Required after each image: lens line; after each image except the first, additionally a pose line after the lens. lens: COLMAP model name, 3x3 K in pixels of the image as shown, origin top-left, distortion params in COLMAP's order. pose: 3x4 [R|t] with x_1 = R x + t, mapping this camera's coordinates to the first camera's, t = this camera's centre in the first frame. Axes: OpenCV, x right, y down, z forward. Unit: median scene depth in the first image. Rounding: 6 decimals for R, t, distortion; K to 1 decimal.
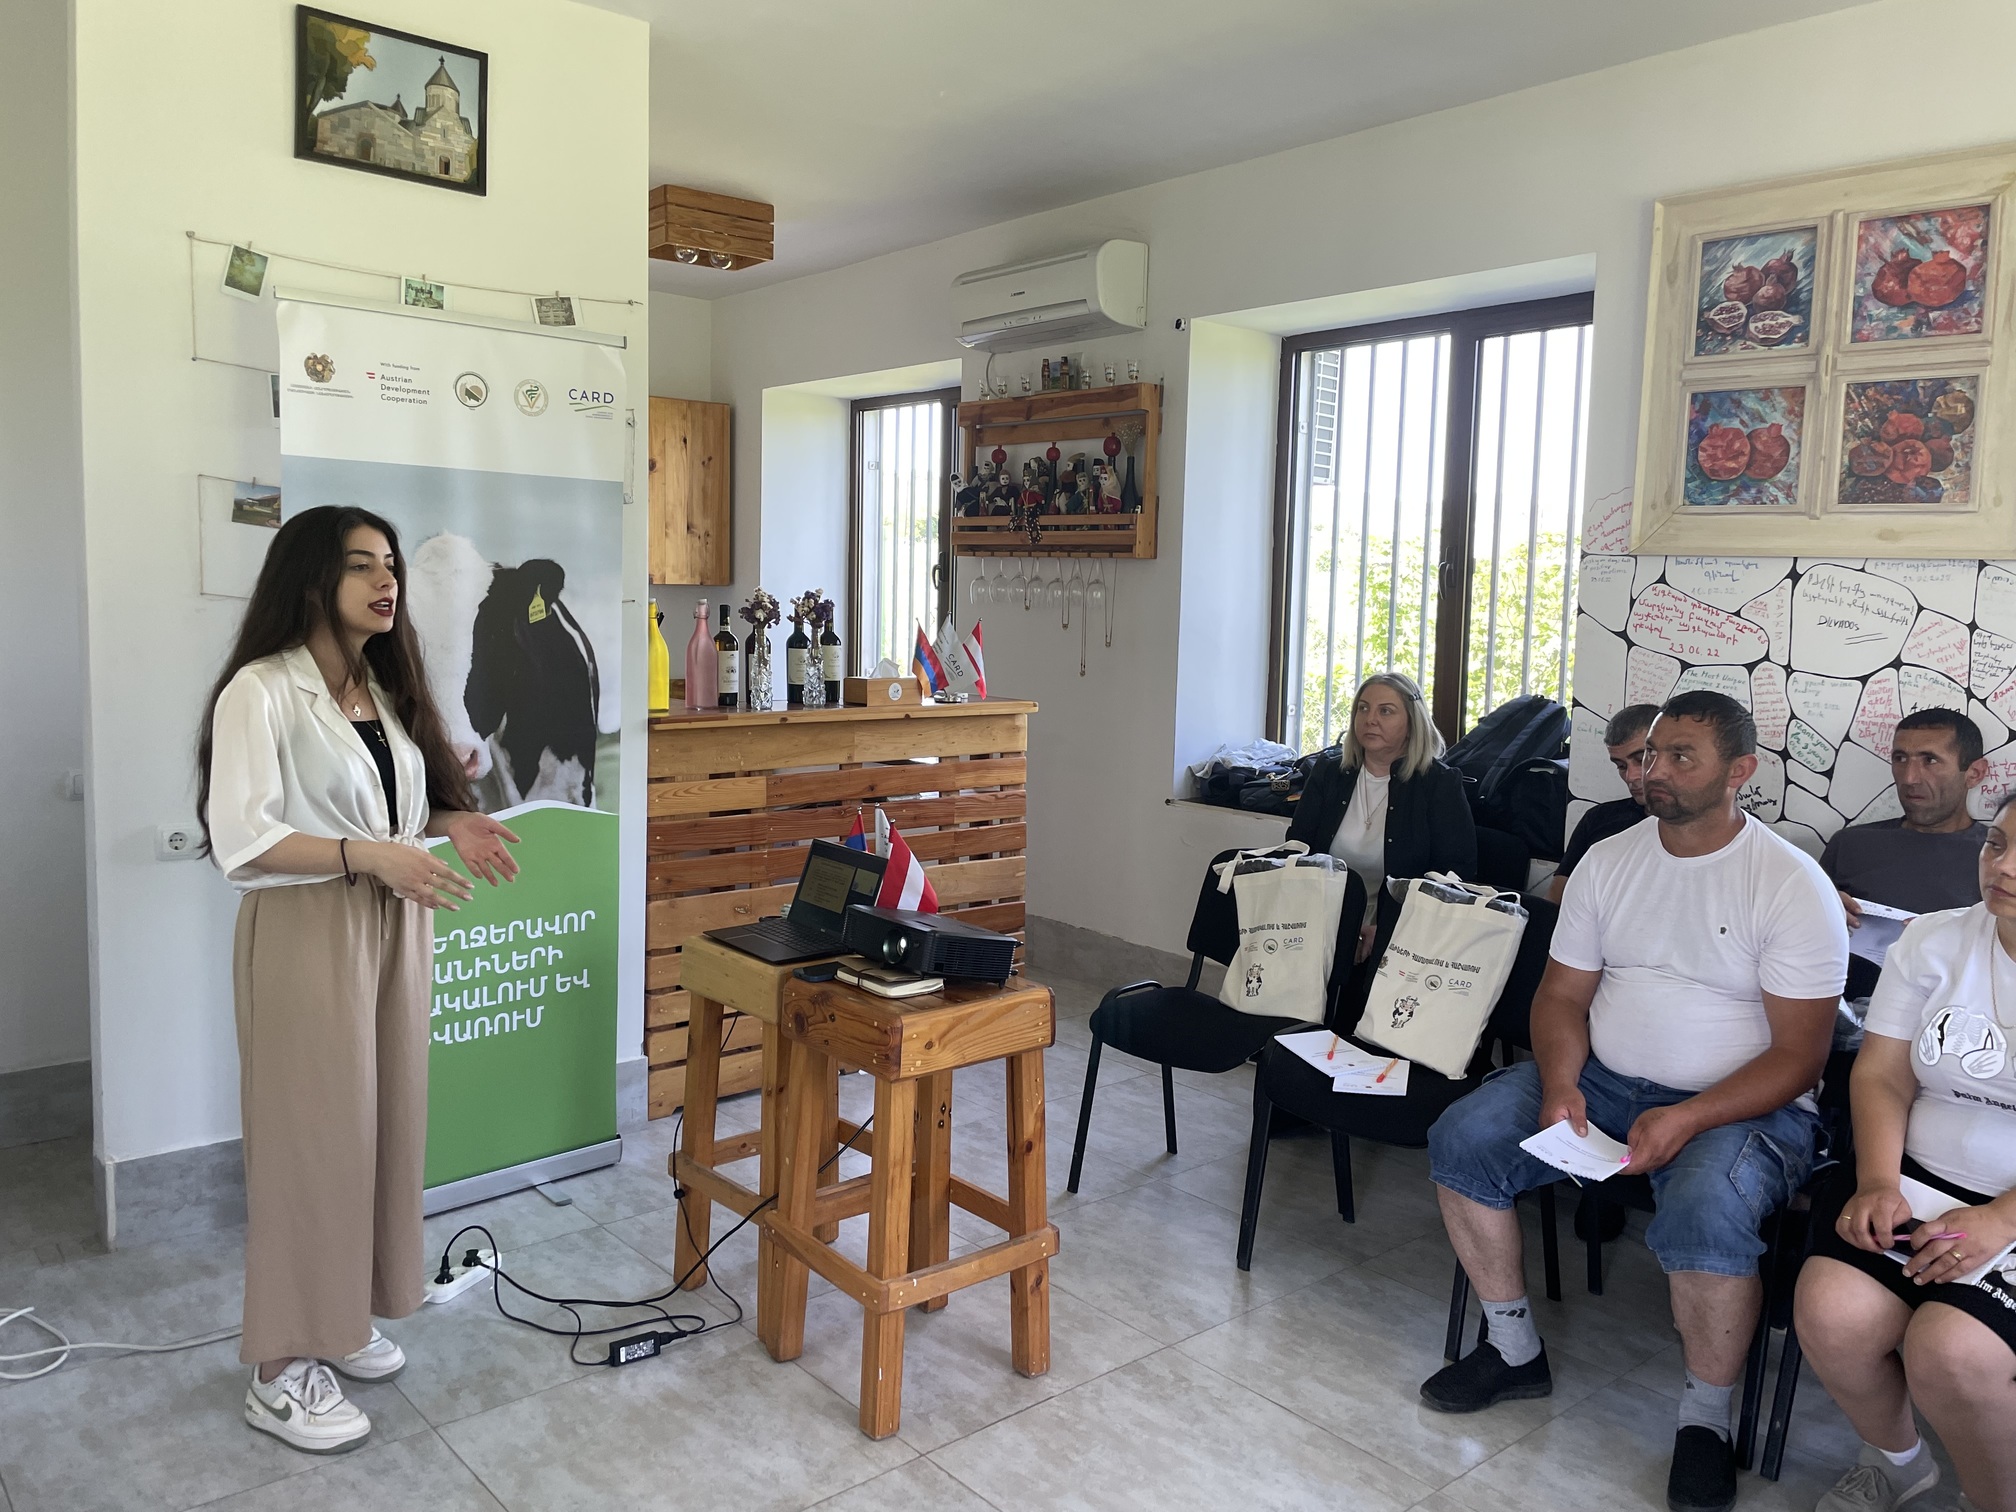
lens RADIAL K [[1525.3, 0, 1003.6], [0, 1525.3, 720.4], [0, 0, 1]] dist [0.085194, -0.114737]
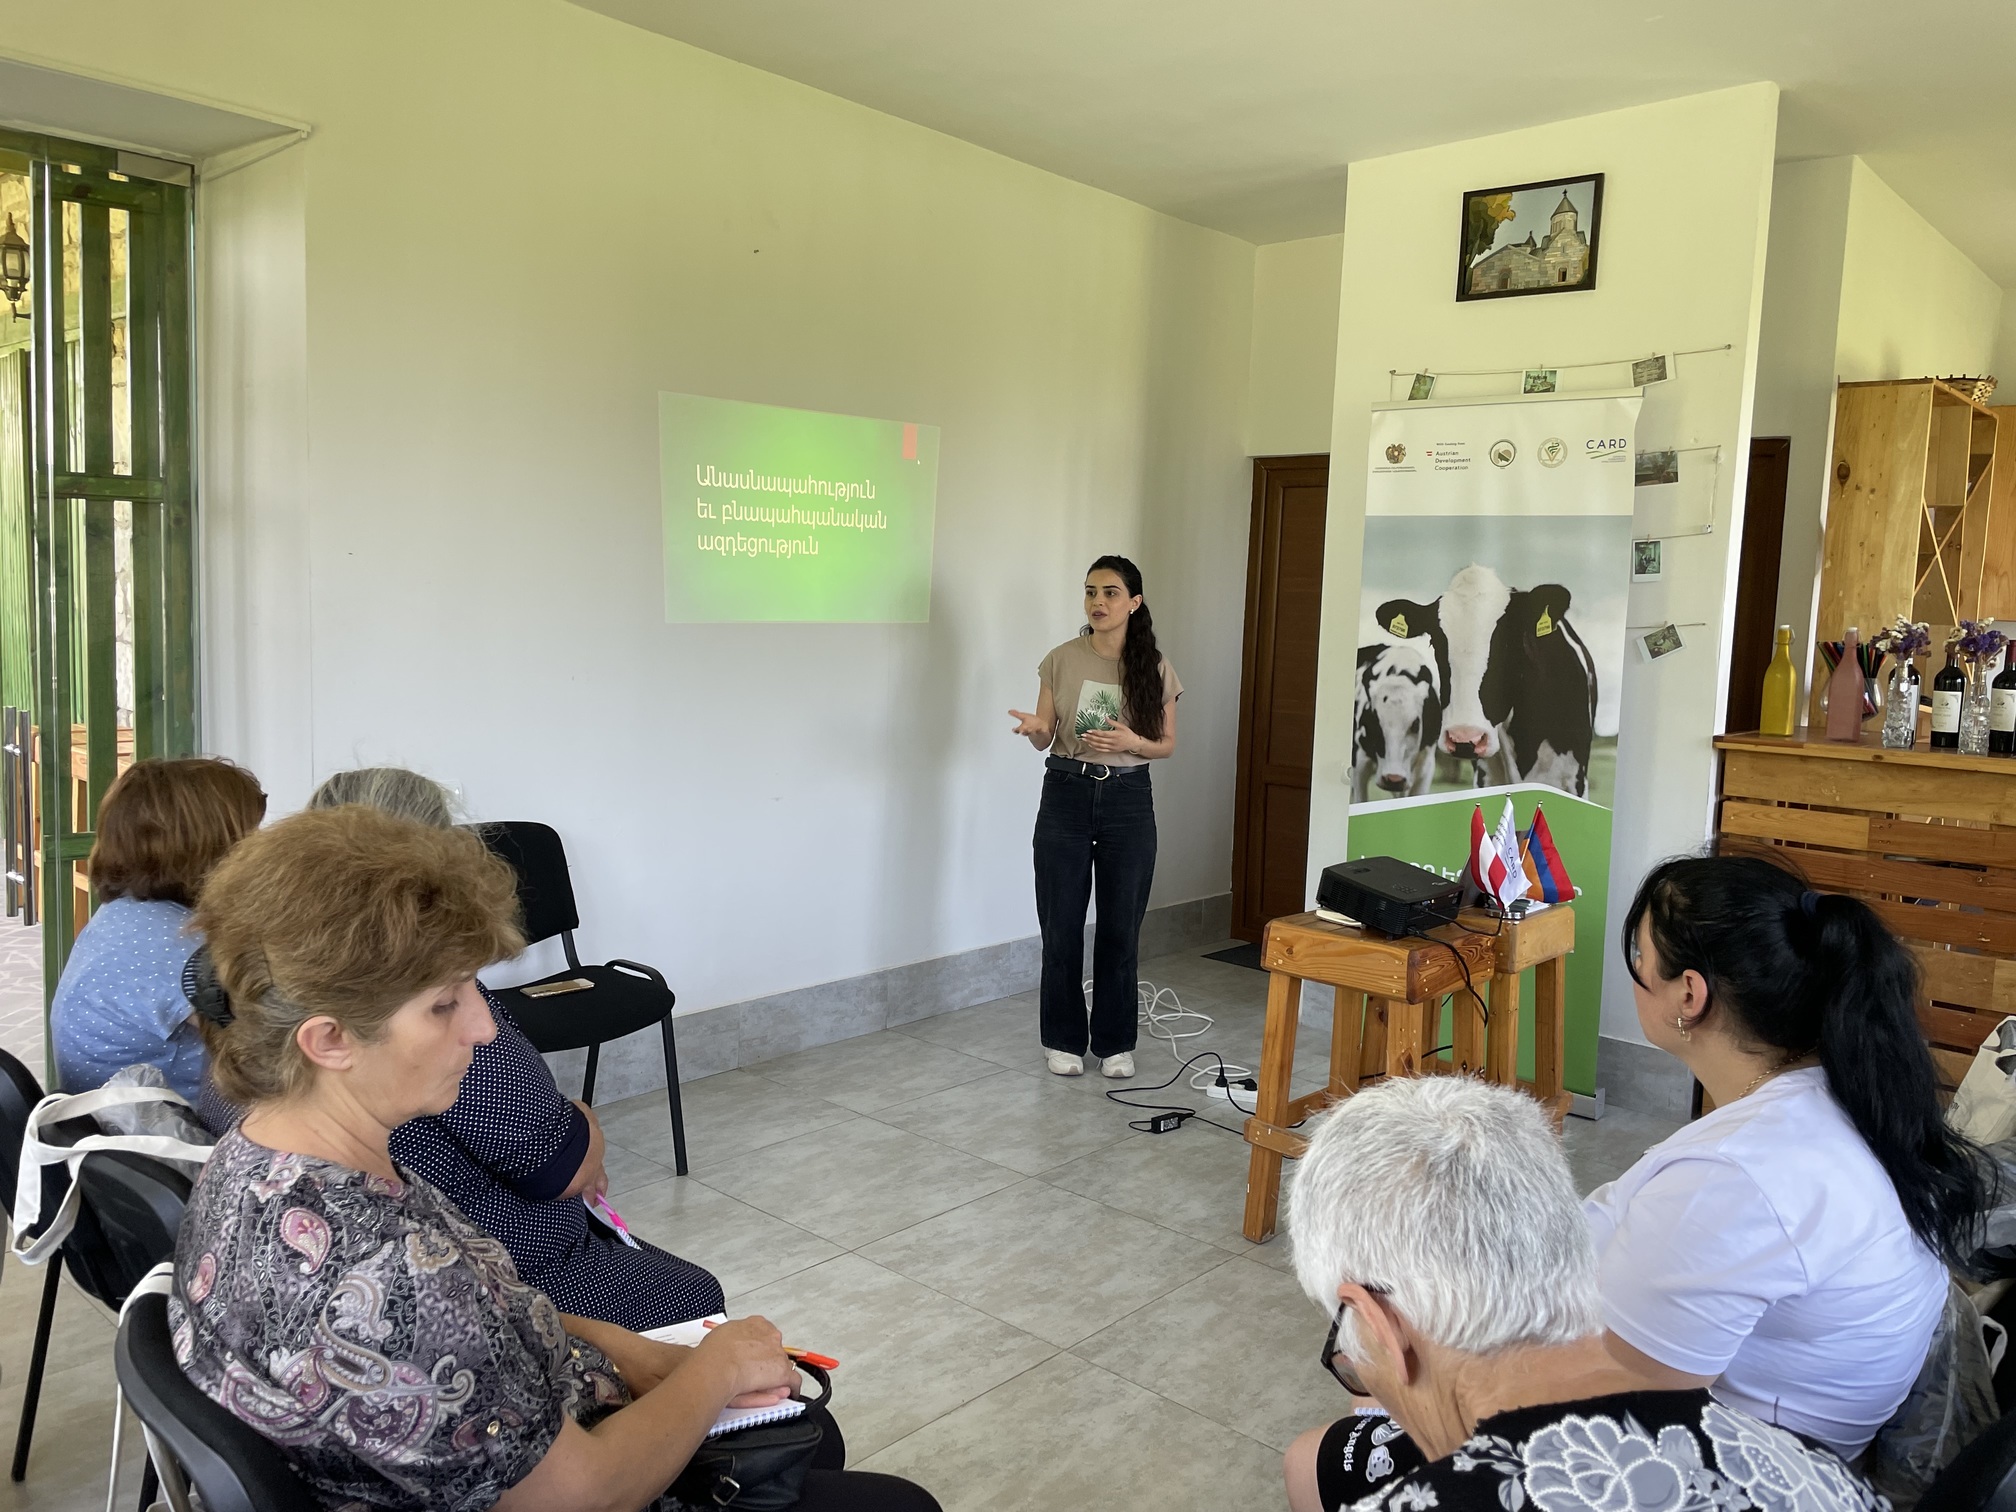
lens RADIAL K [[1525.3, 0, 1005.0], [0, 1525.3, 727.9], [0, 0, 1]] dist [0.085194, -0.114737]
pose [[0.133725, 0.073612, -0.988281, 0.839685], [-0.118064, 0.991319, 0.057863, -0.011895], [0.983961, 0.108943, 0.141255, 0.411432]]
